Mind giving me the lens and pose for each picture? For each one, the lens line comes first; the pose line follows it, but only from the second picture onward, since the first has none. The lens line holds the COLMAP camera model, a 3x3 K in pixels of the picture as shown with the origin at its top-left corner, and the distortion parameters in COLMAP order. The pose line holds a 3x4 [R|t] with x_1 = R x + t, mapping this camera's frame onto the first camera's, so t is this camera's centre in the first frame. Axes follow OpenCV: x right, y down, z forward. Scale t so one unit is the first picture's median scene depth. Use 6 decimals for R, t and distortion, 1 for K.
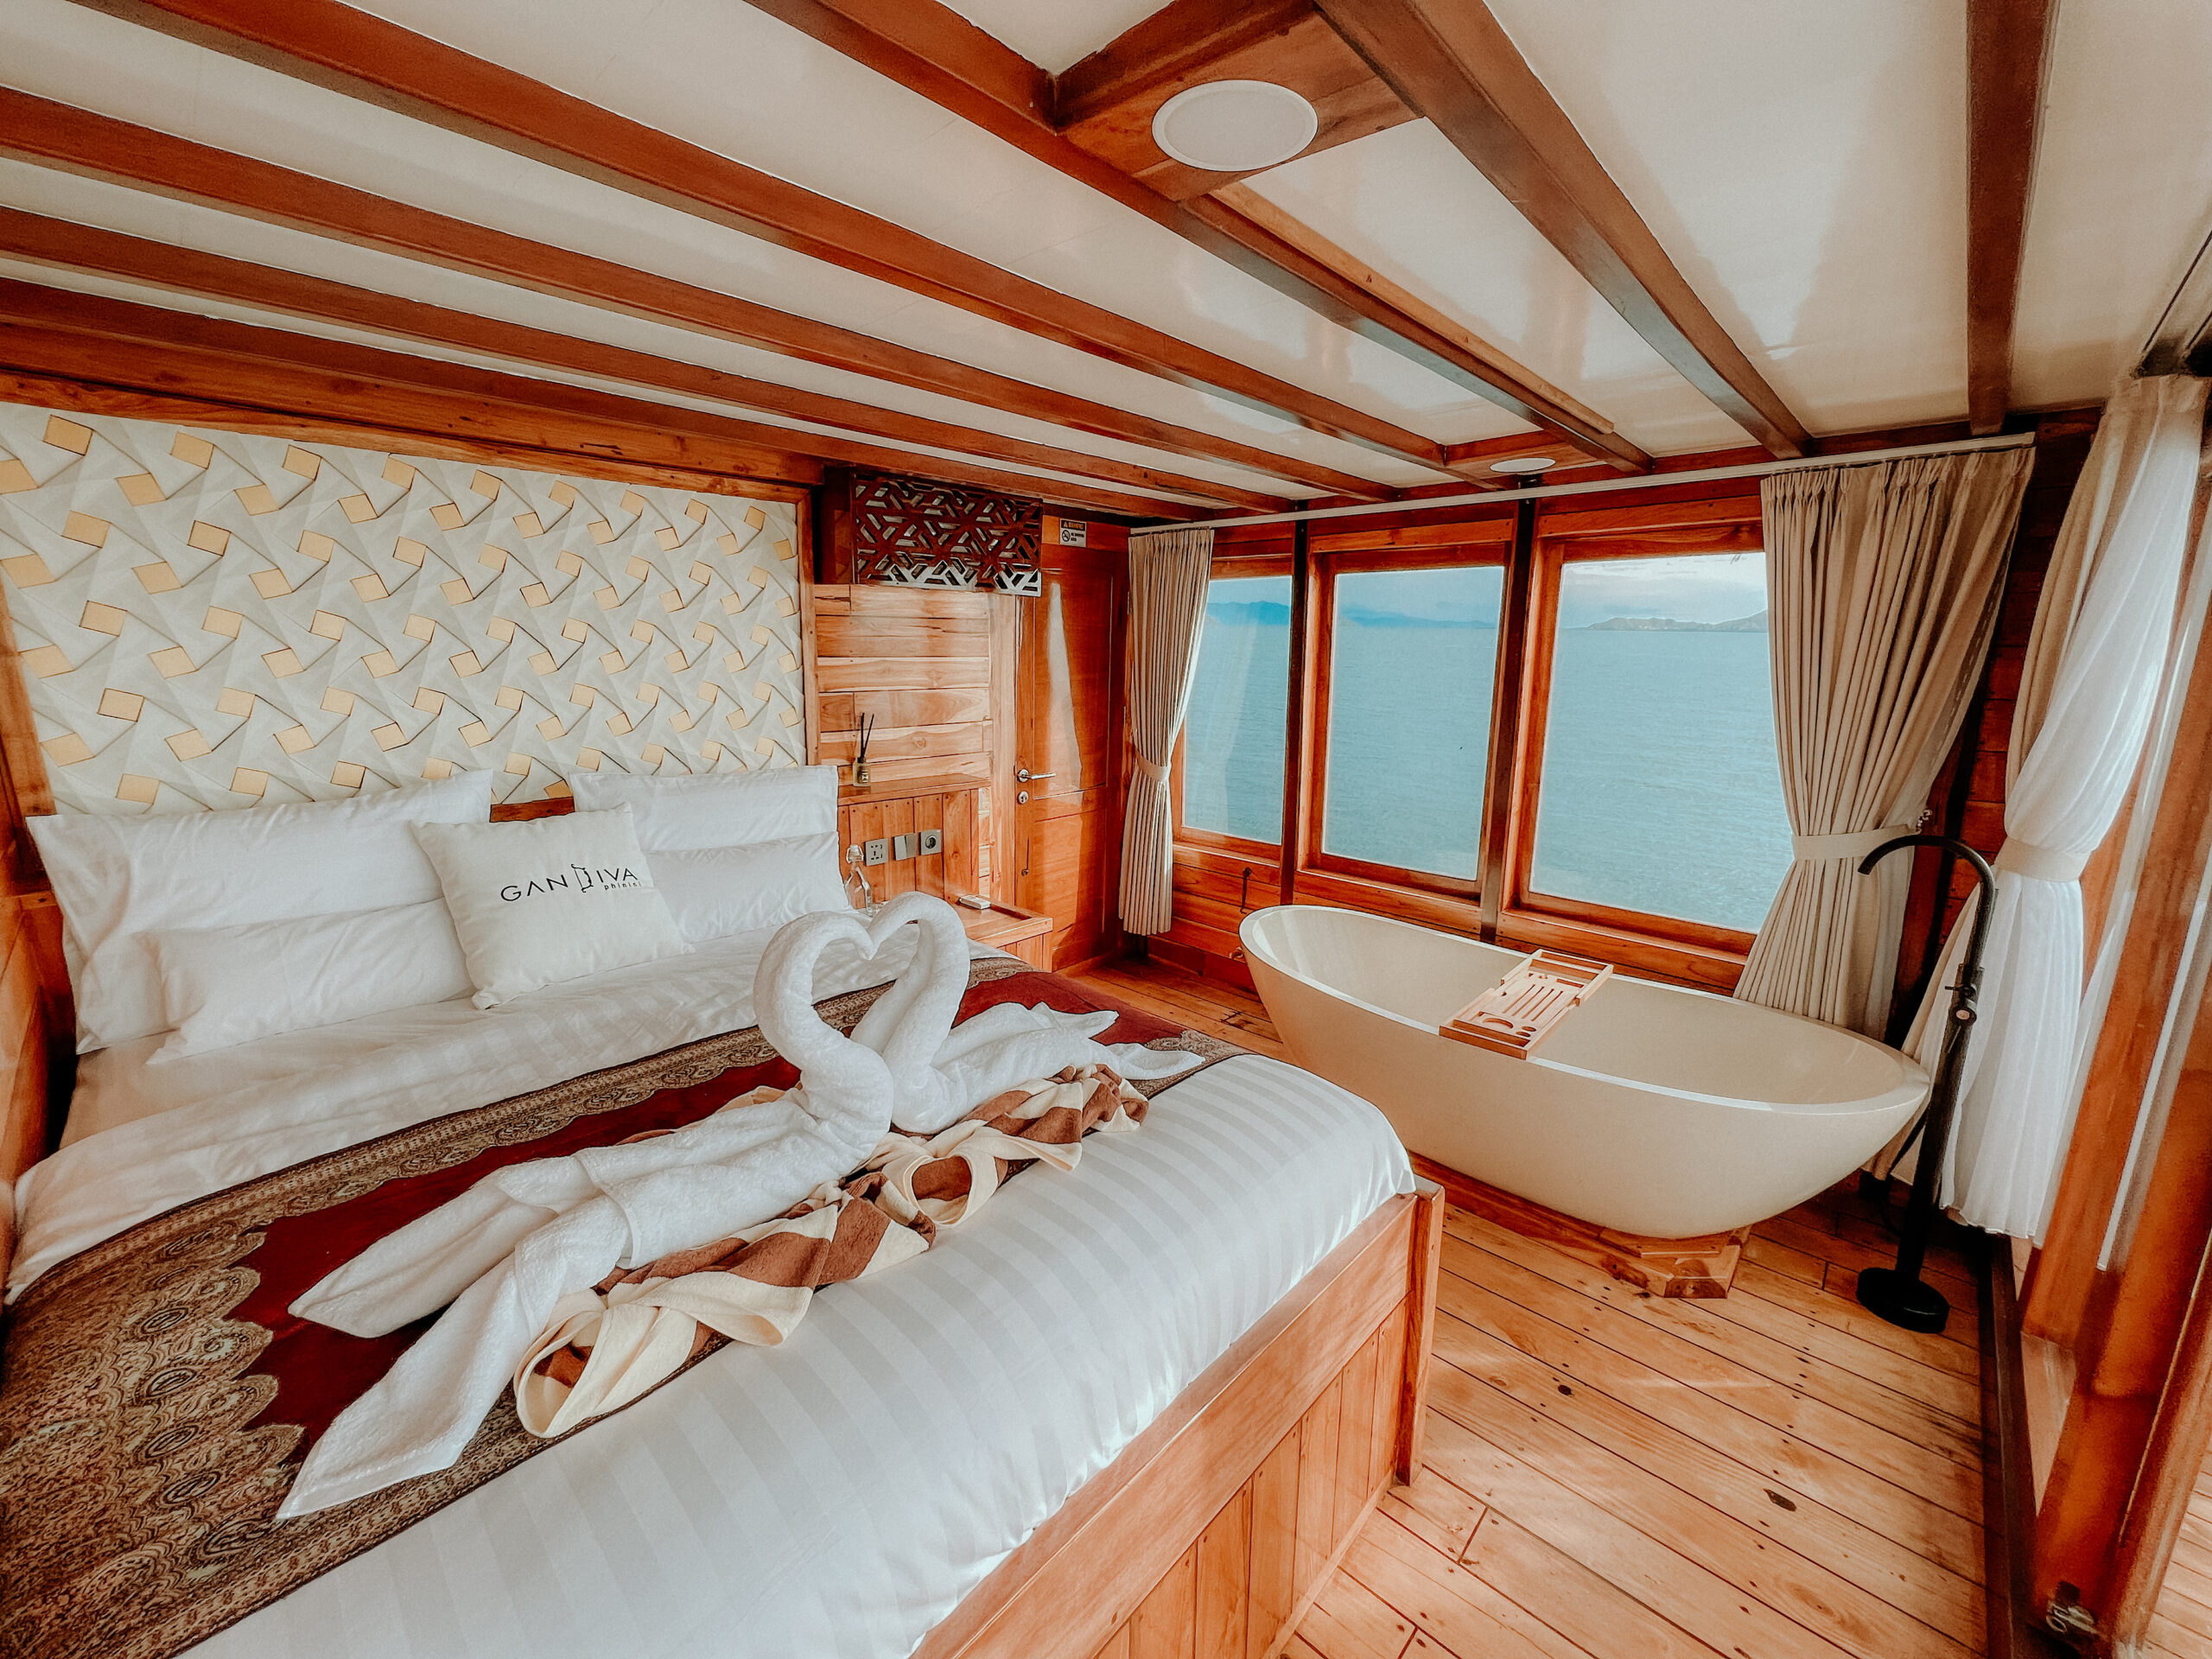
lens RADIAL K [[899.8, 0, 1106.5], [0, 899.8, 832.3], [0, 0, 1]] dist [-0.004131, 0.001229]
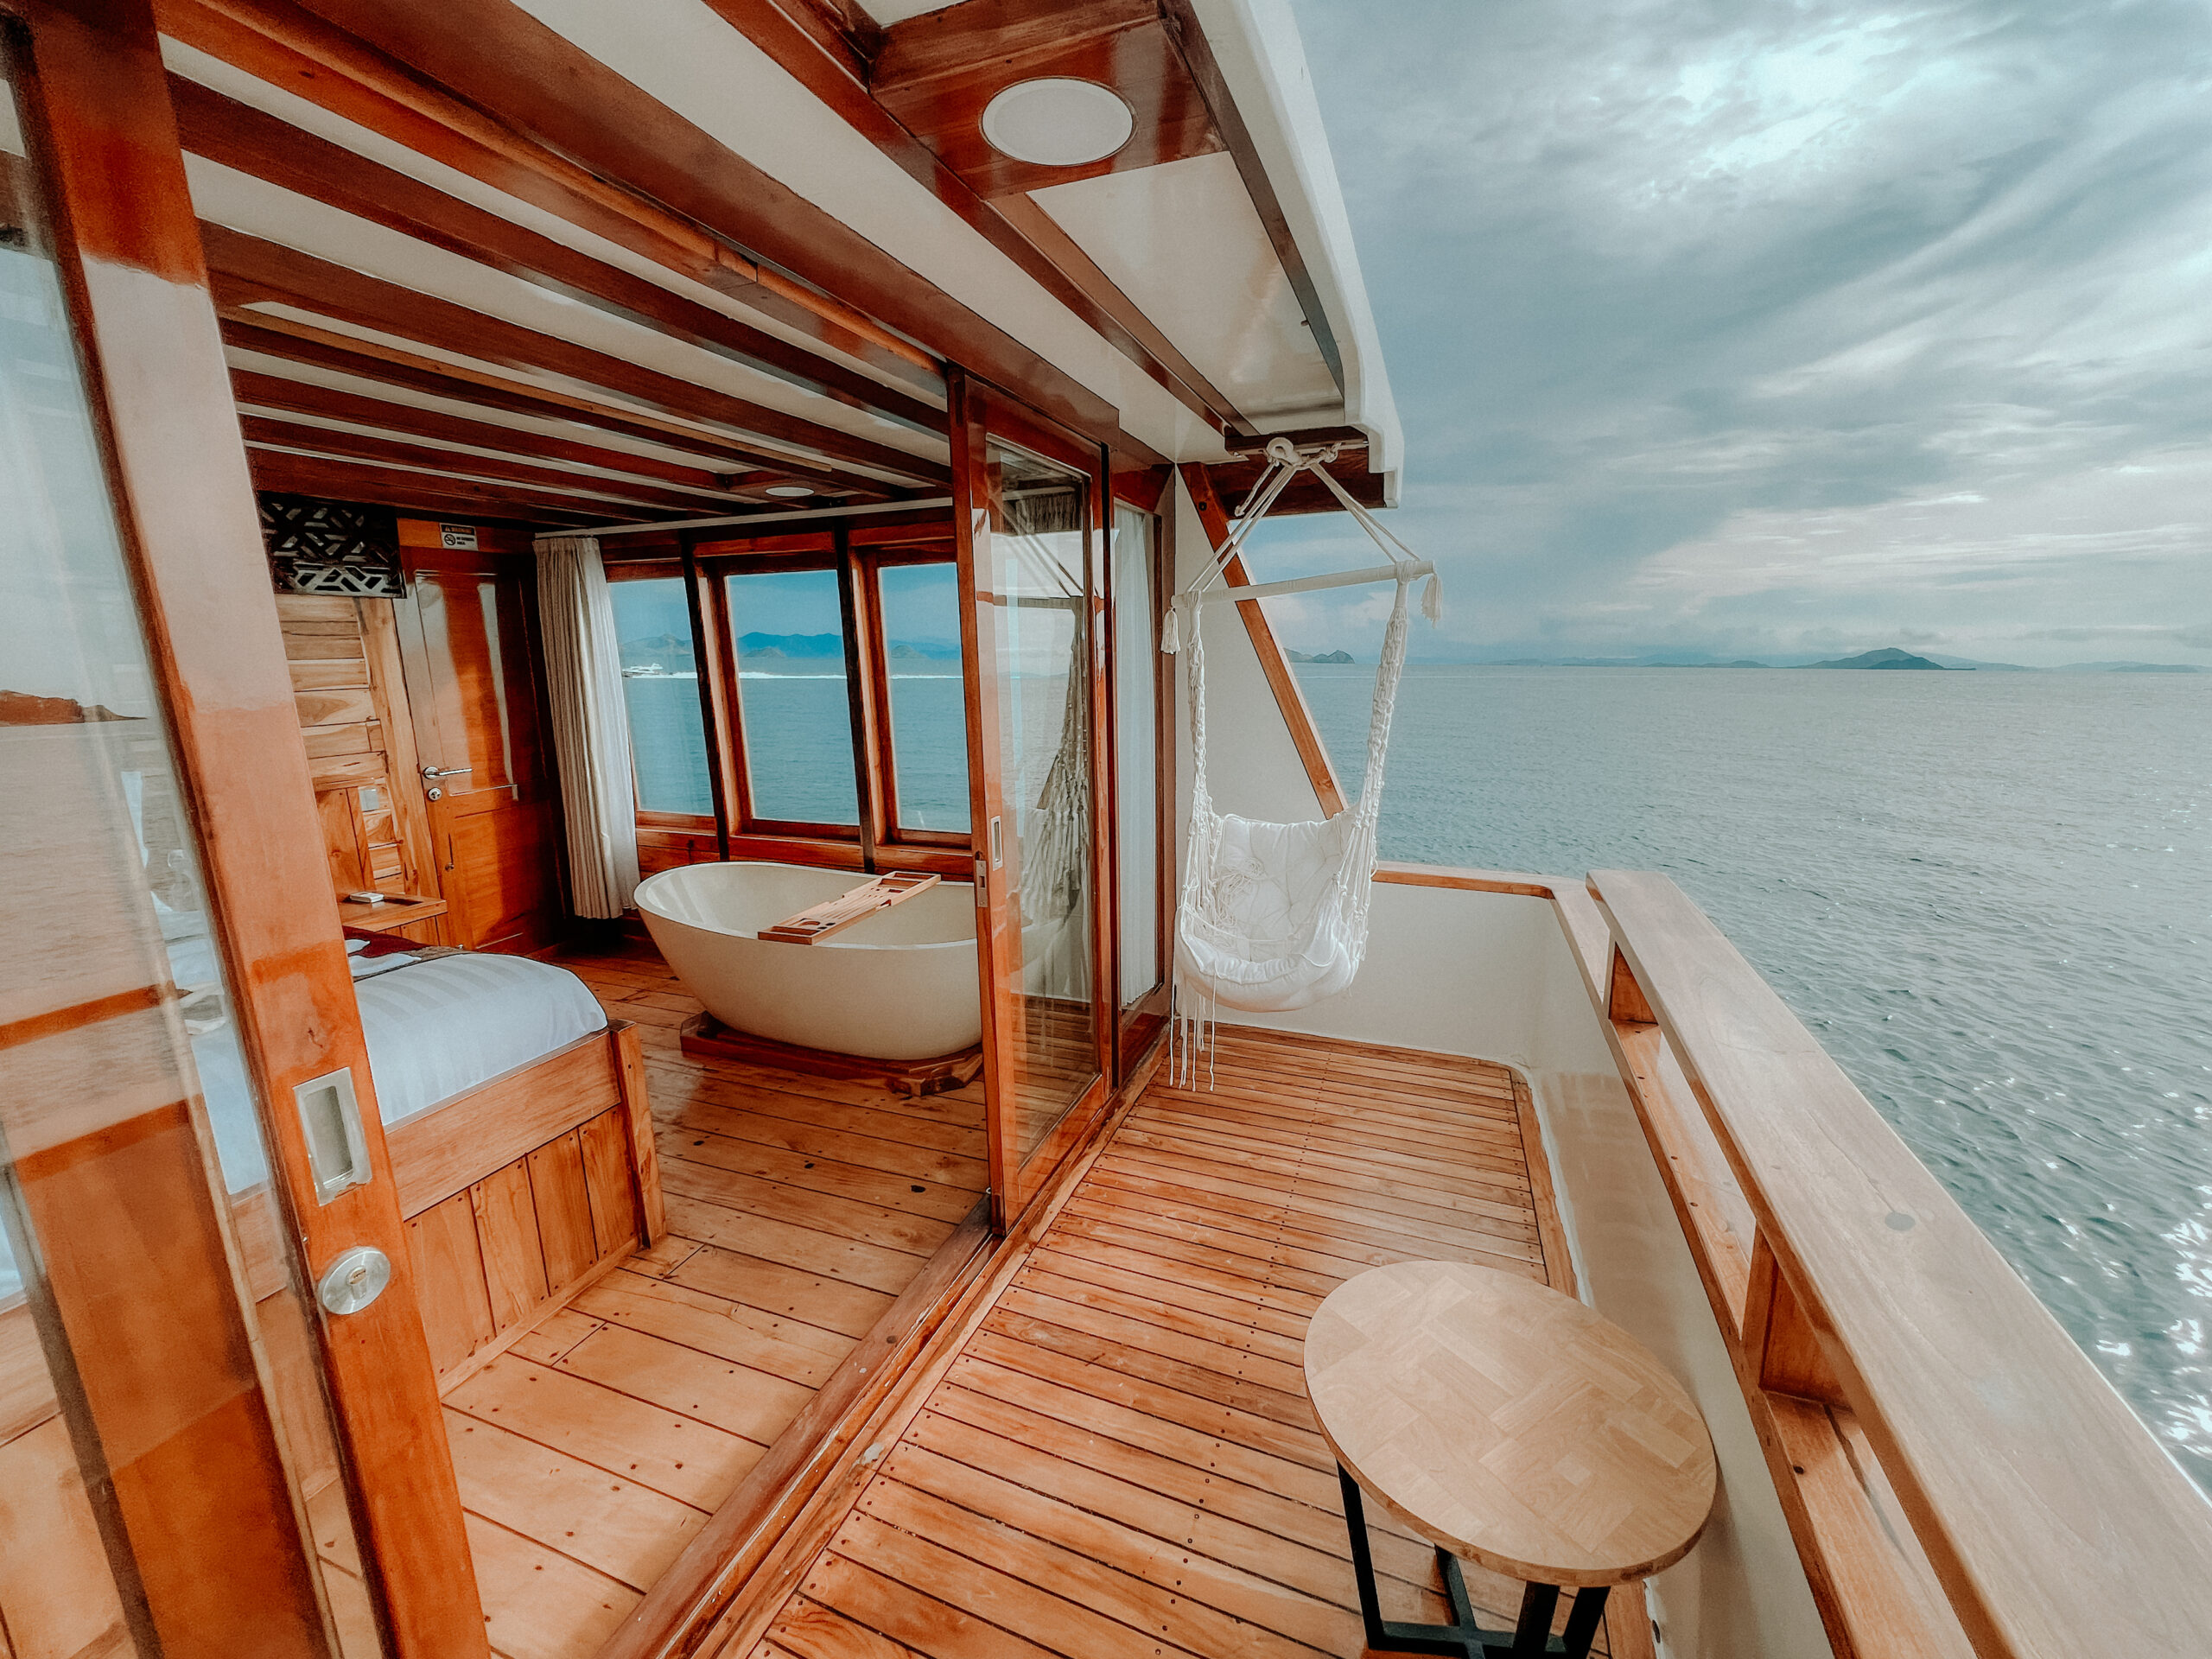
lens RADIAL K [[899.8, 0, 1108.3], [0, 899.8, 825.0], [0, 0, 1]] dist [-0.004131, 0.001229]
pose [[0.923644, -0.103748, 0.368942, 0.280055], [0.104977, 0.994333, 0.016800, 0.071196], [-0.368594, 0.023214, 0.929301, -0.276866]]
